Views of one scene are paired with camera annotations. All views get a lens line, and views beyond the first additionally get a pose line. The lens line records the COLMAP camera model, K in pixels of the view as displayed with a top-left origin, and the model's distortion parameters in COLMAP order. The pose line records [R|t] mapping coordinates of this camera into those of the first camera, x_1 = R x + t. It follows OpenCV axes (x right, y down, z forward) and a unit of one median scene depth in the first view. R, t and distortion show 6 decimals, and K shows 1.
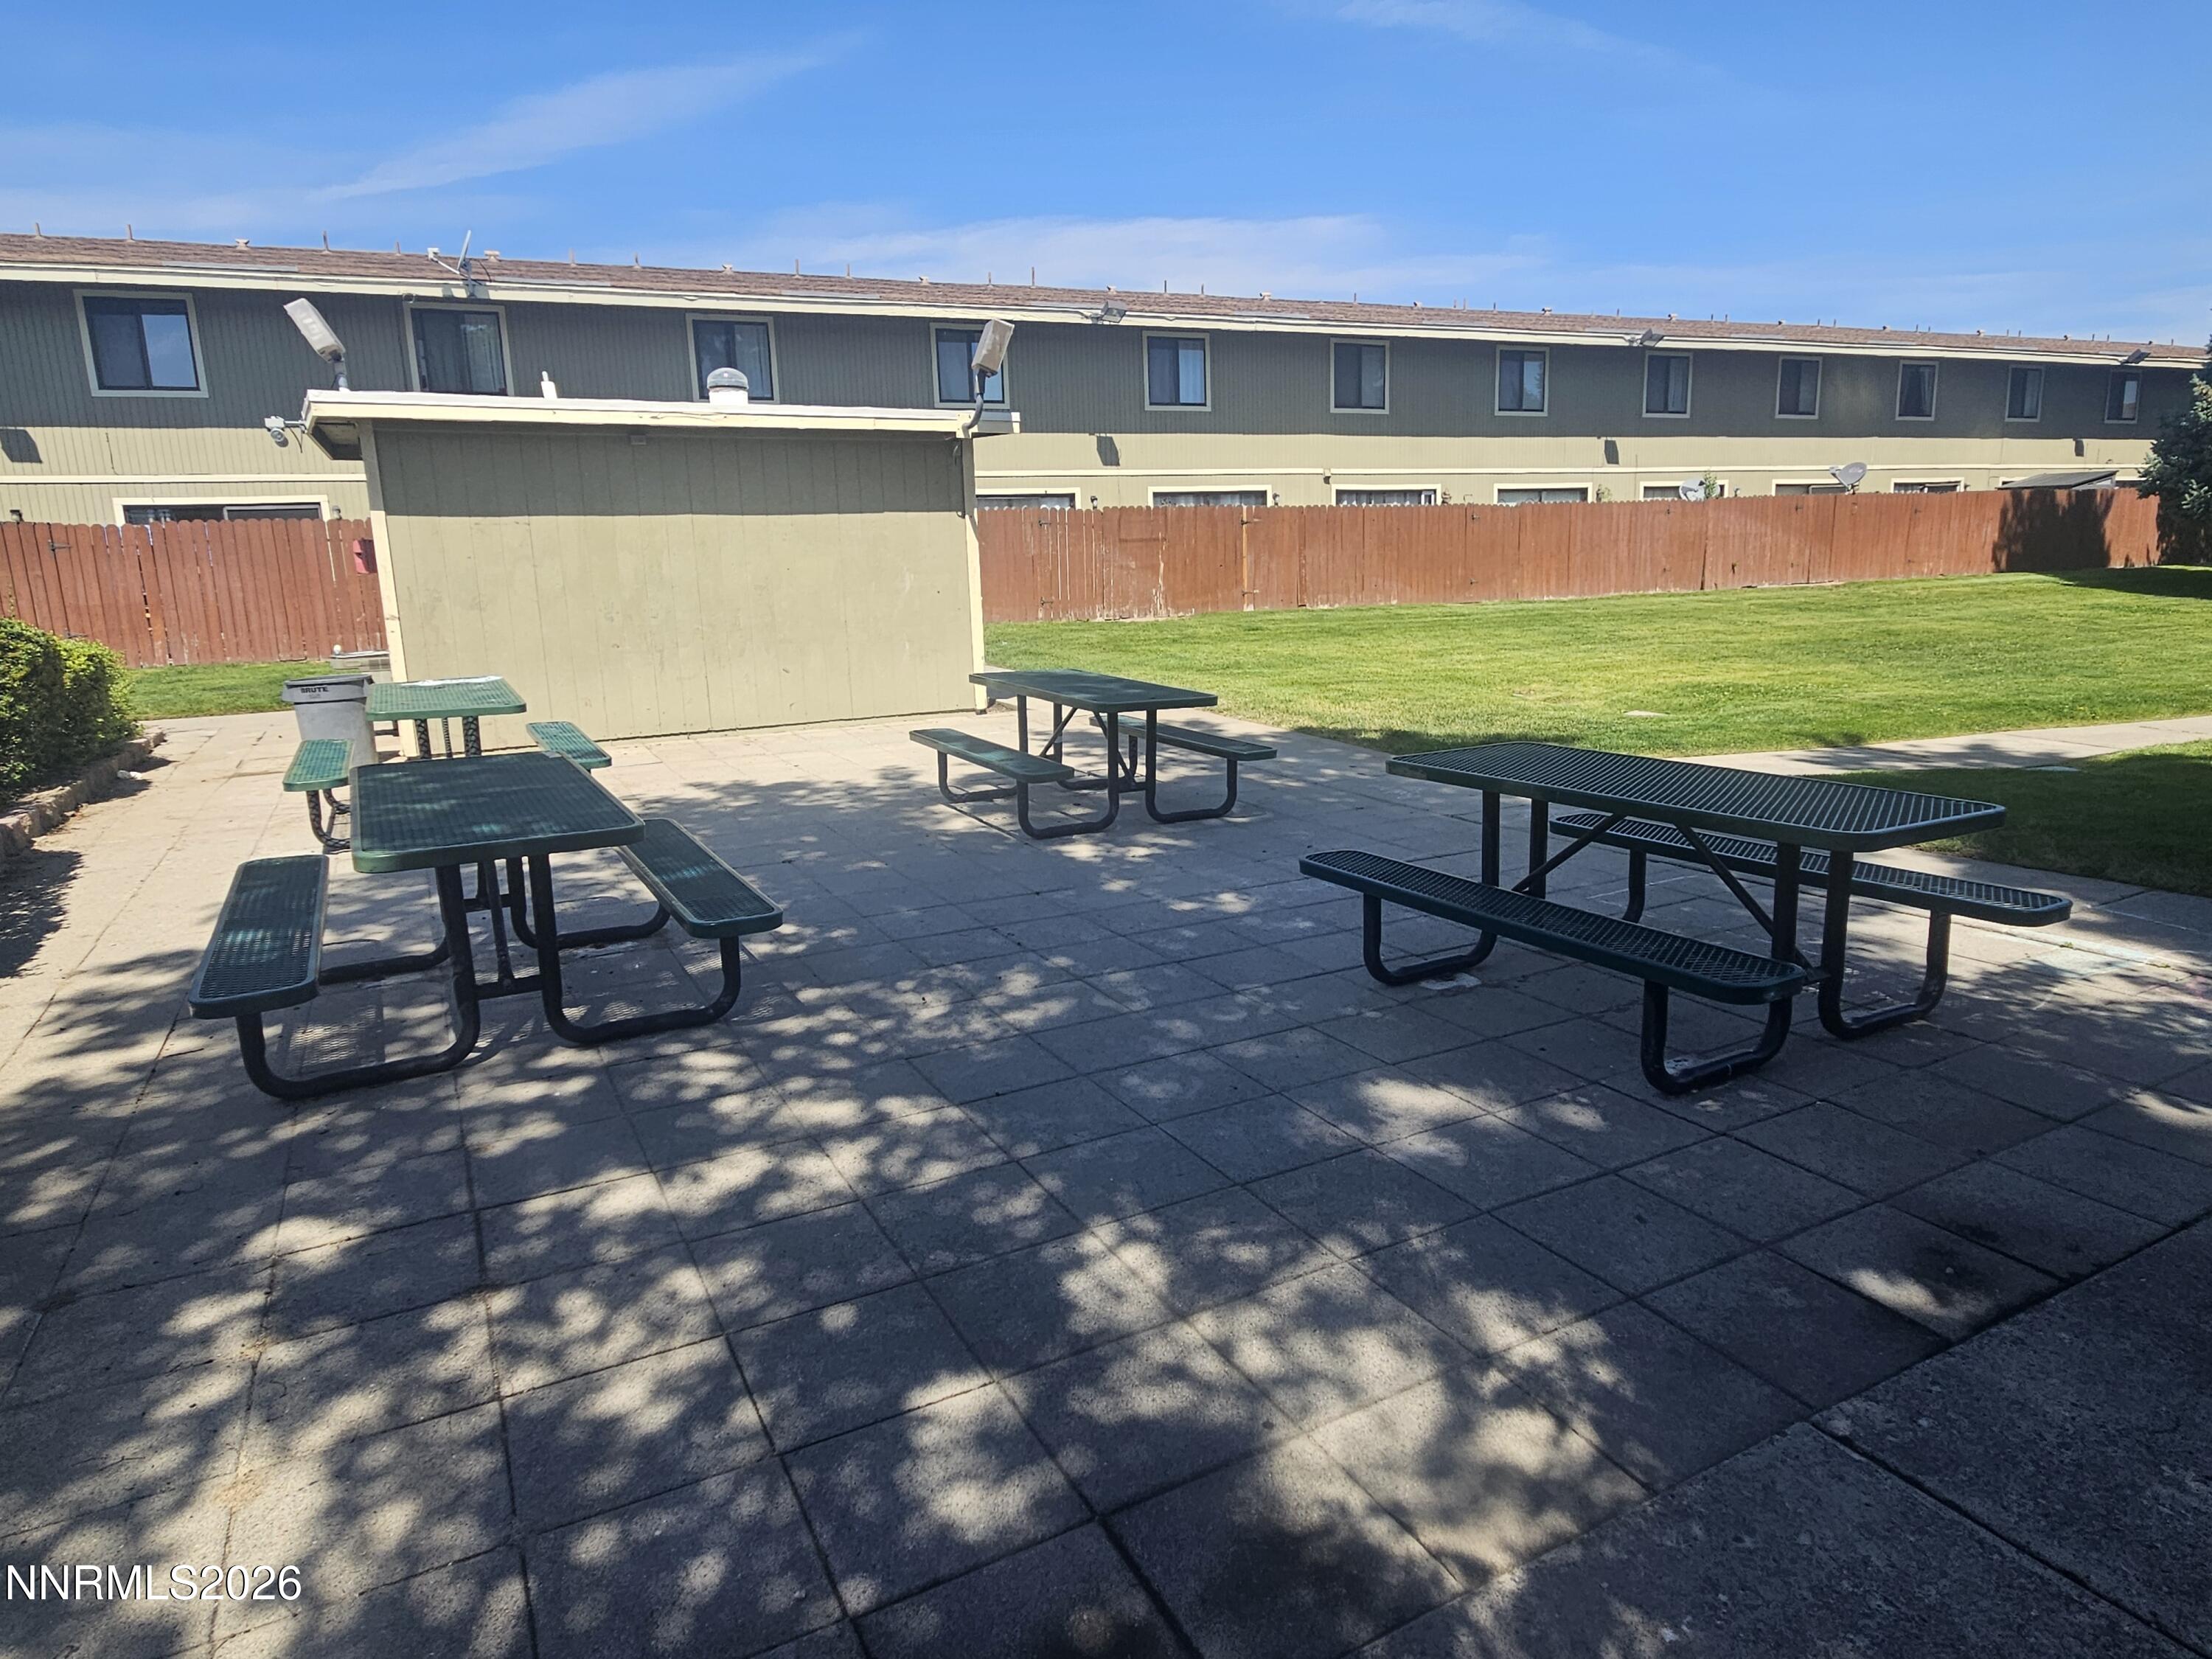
lens RADIAL K [[1299.1, 0, 1107.7], [0, 1299.1, 824.4], [0, 0, 1]] dist [0.007179, -0.001200]
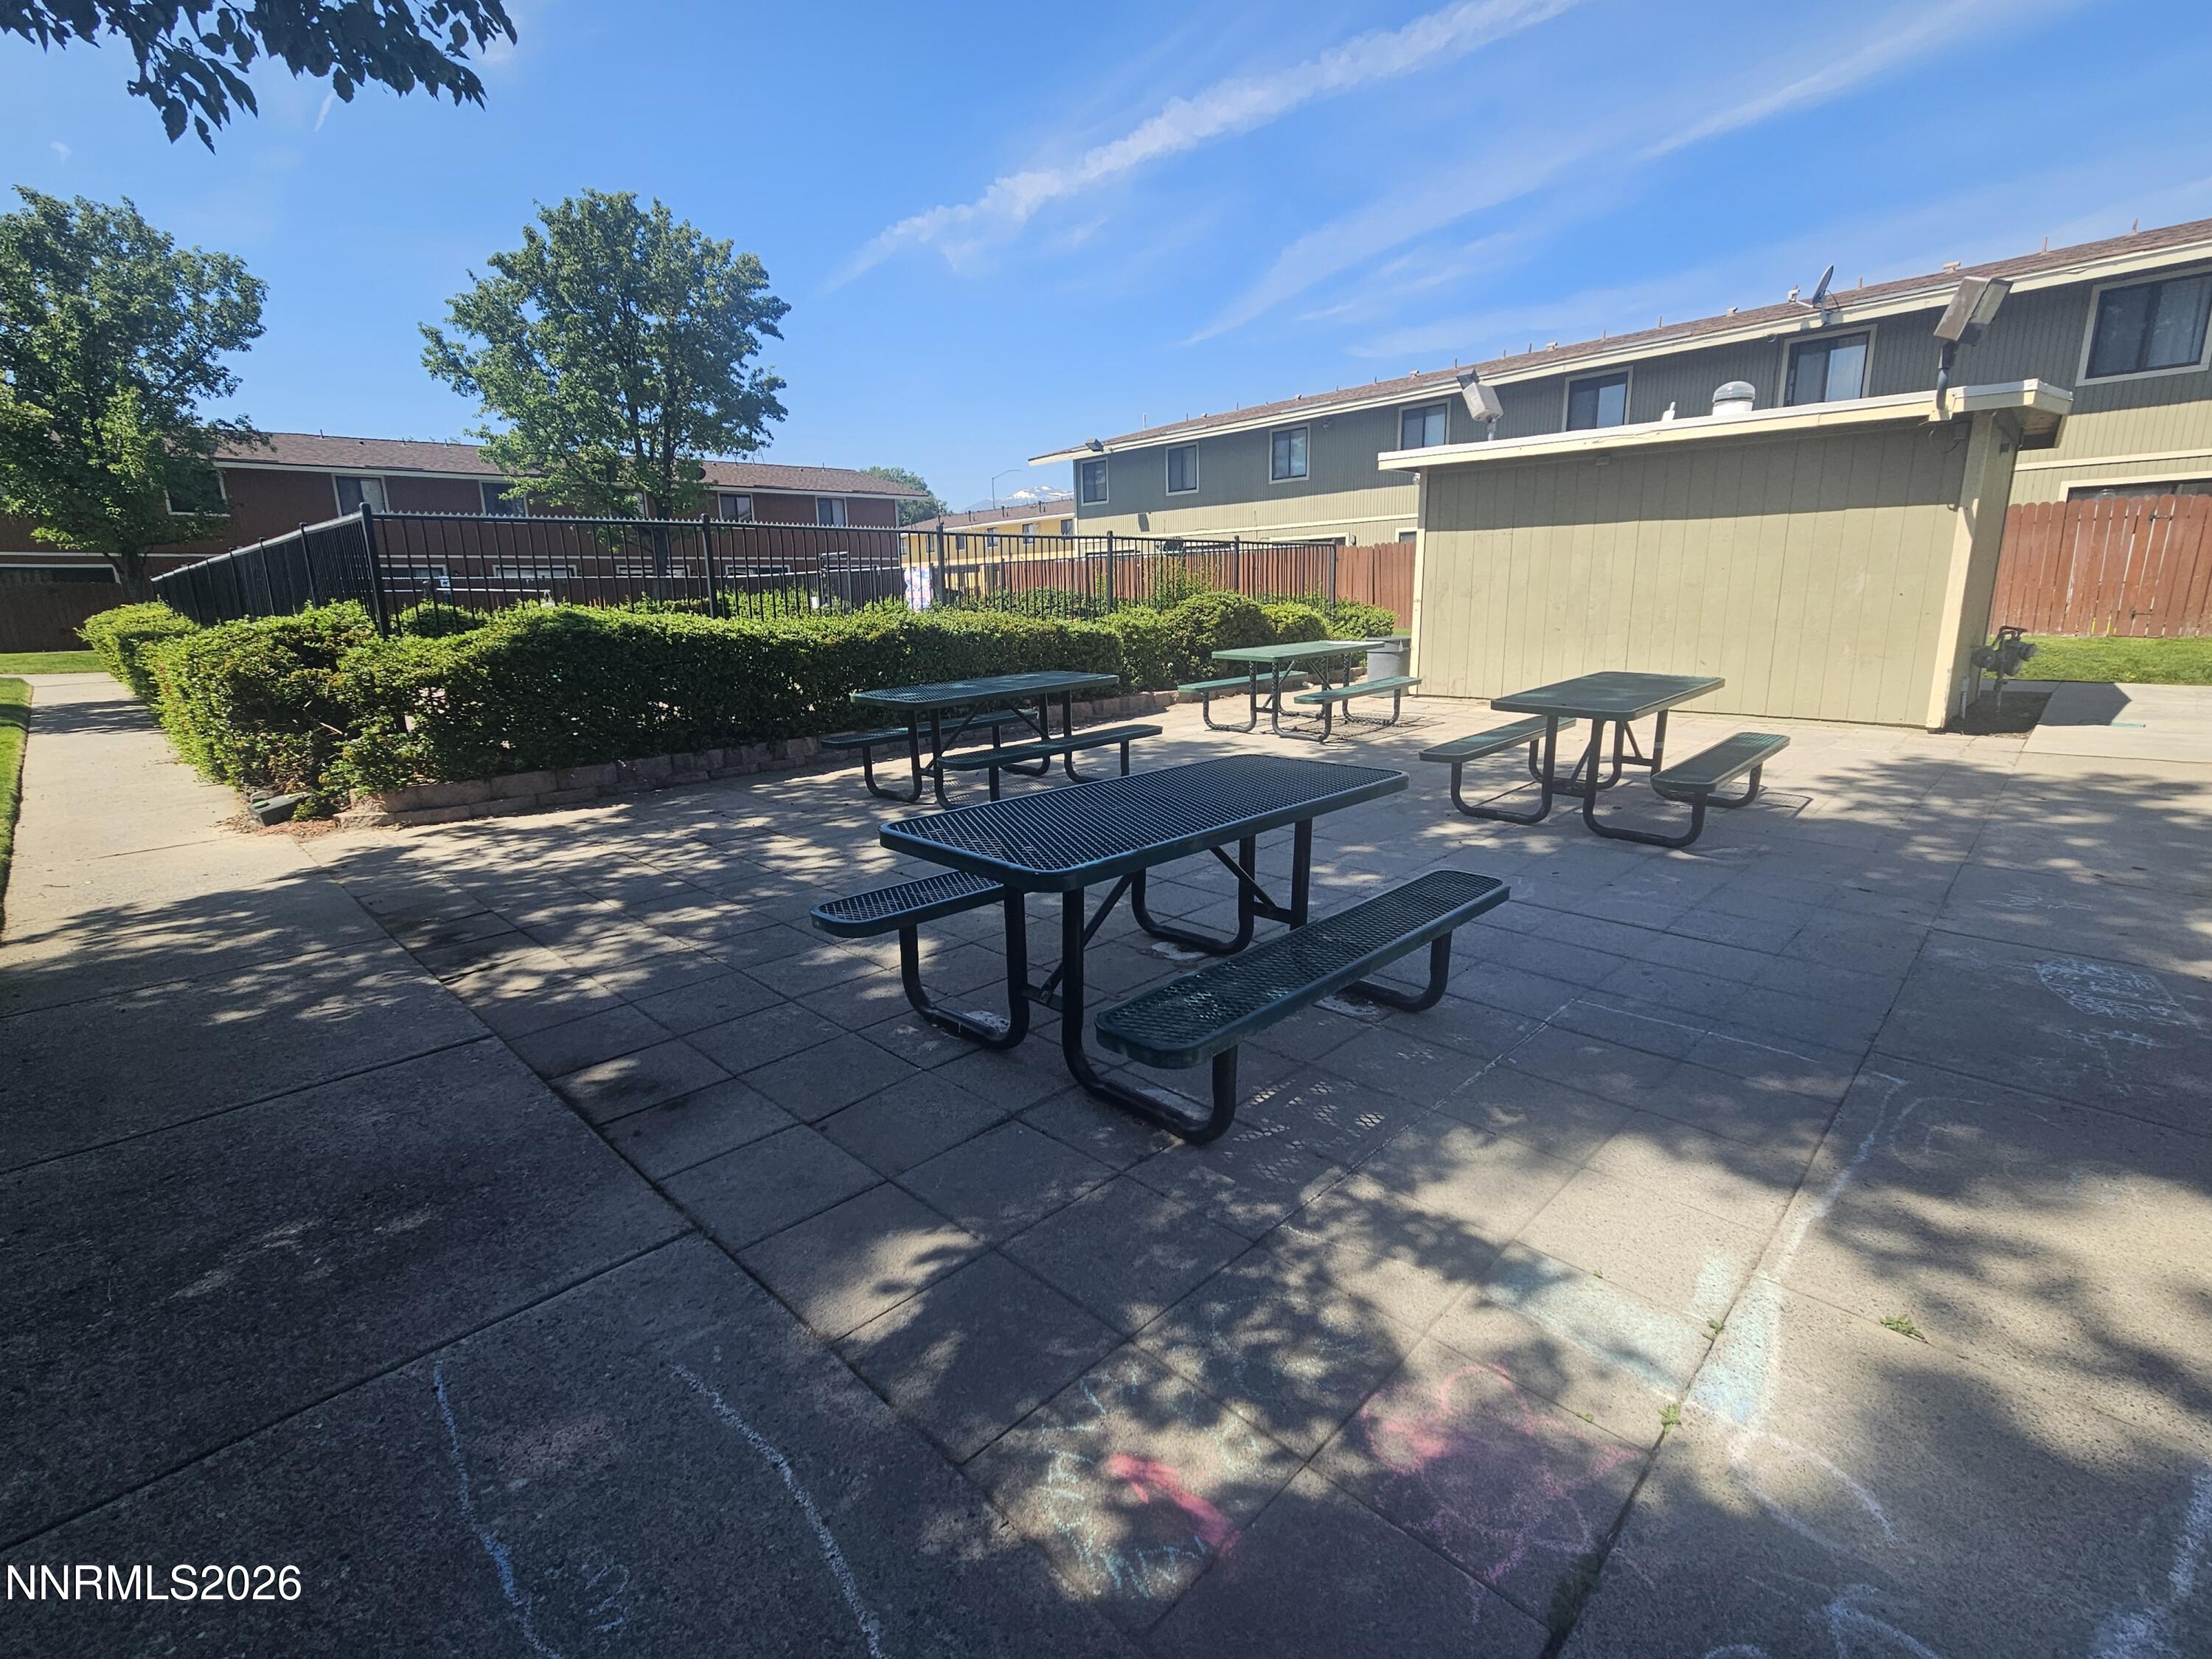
lens RADIAL K [[1008.9, 0, 1107.7], [0, 1008.9, 836.9], [0, 0, 1]] dist [-0.001611, -0.000394]
pose [[0.305101, 0.249799, -0.918974, 1.584195], [-0.181957, 0.962498, 0.201220, -0.215380], [0.934776, 0.105821, 0.339111, 0.988328]]
